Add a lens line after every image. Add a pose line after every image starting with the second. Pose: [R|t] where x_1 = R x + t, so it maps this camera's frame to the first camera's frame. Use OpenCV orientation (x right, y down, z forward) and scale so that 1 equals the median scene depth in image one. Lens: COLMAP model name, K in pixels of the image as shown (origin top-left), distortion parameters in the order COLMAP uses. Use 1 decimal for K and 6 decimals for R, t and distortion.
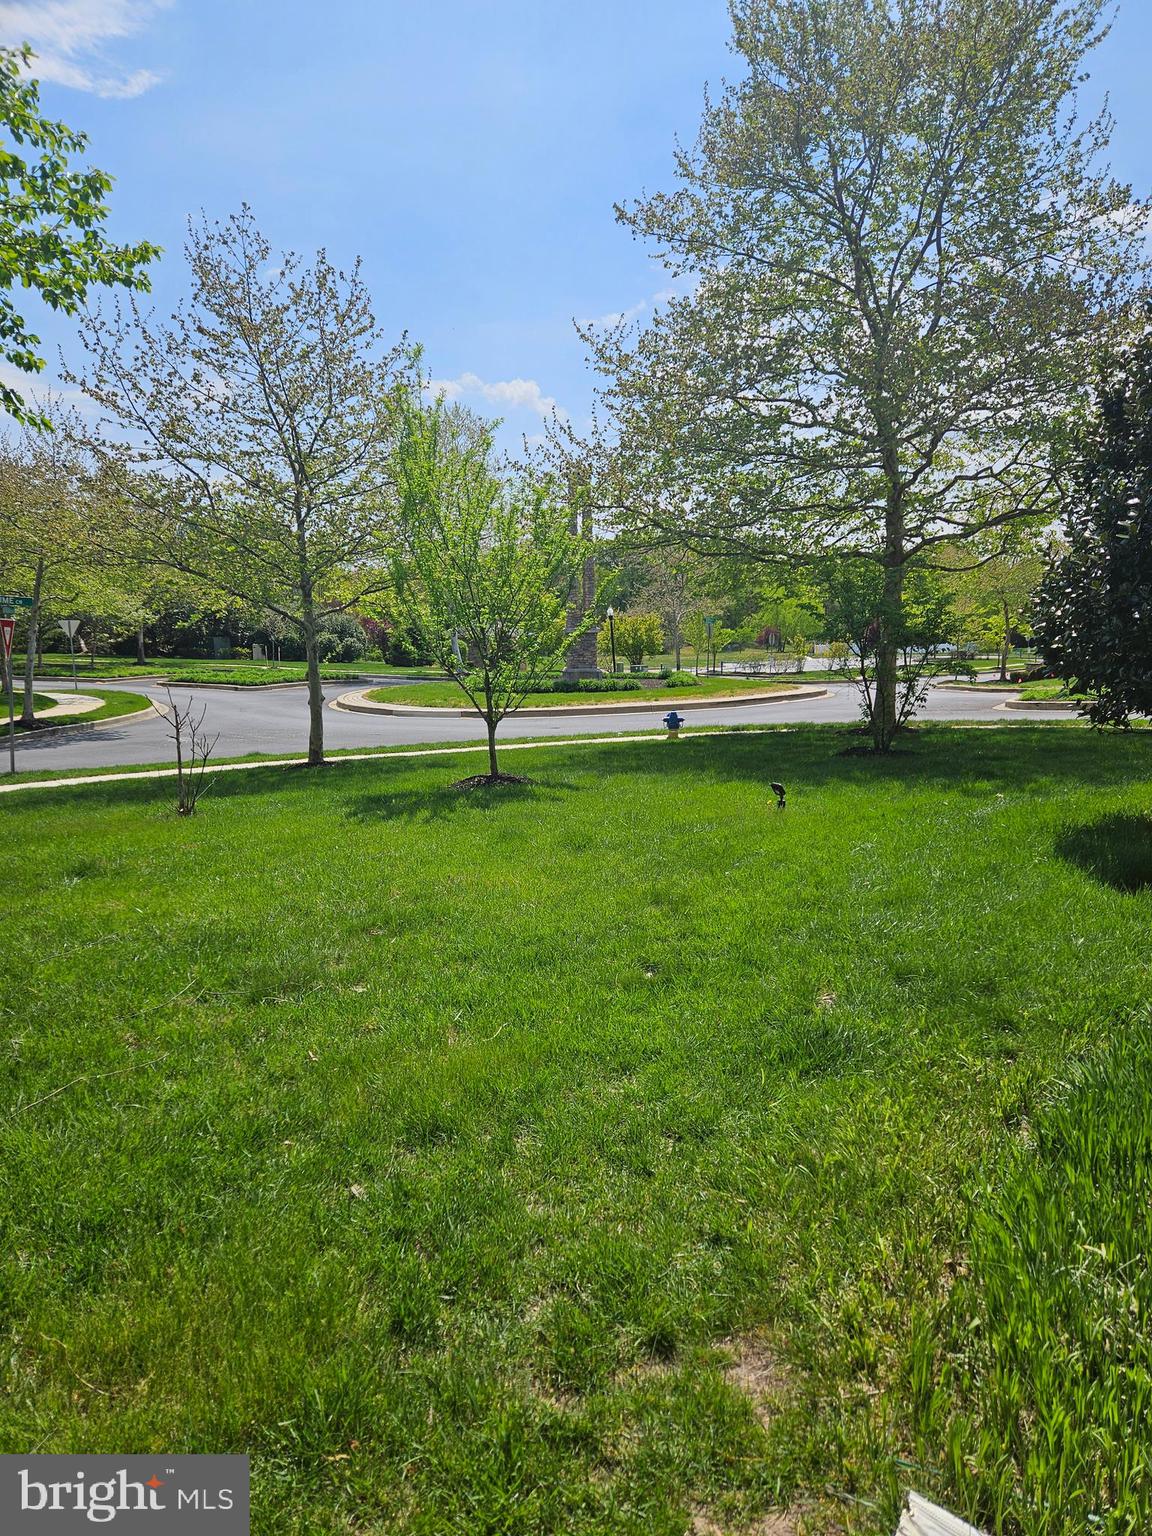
lens RADIAL K [[1017.7, 0, 601.2], [0, 1017.7, 801.1], [0, 0, 1]] dist [0.043258, -0.000951]
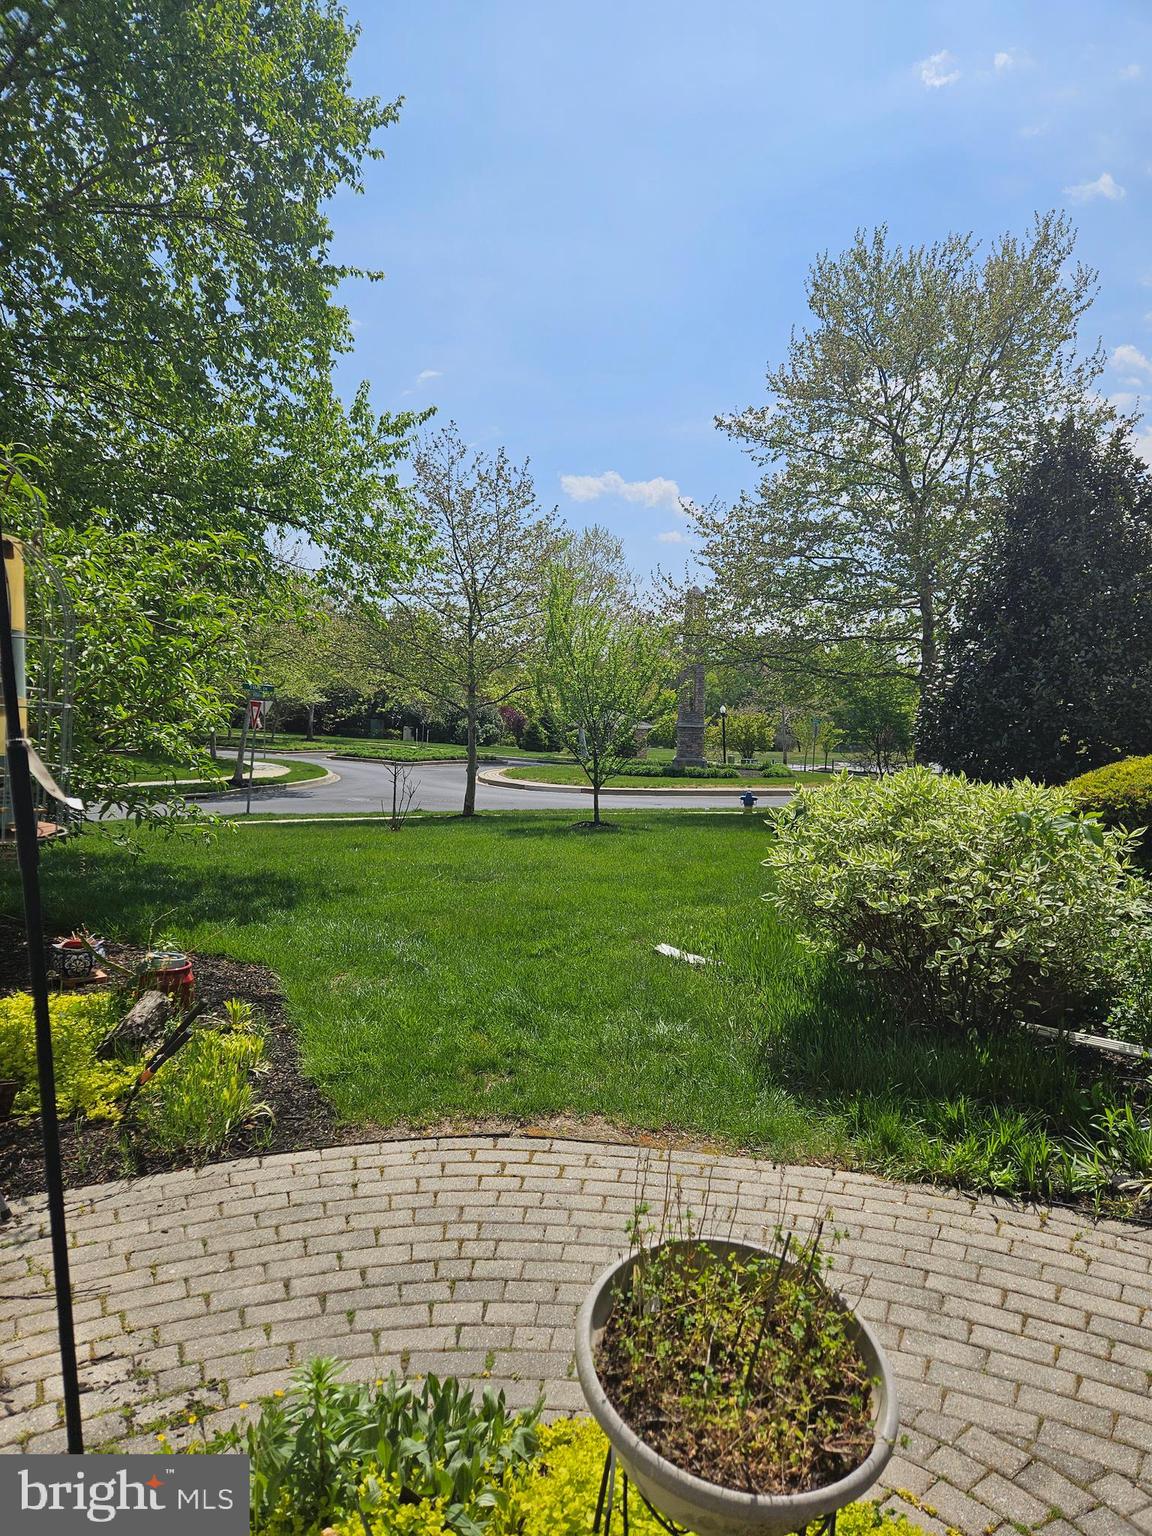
lens RADIAL K [[1027.7, 0, 598.7], [0, 1027.7, 759.7], [0, 0, 1]] dist [0.085172, -0.070047]
pose [[0.991072, 0.043543, -0.126019, 0.051315], [-0.059622, 0.990138, -0.126776, 0.047935], [0.119256, 0.133158, 0.983894, -0.291090]]
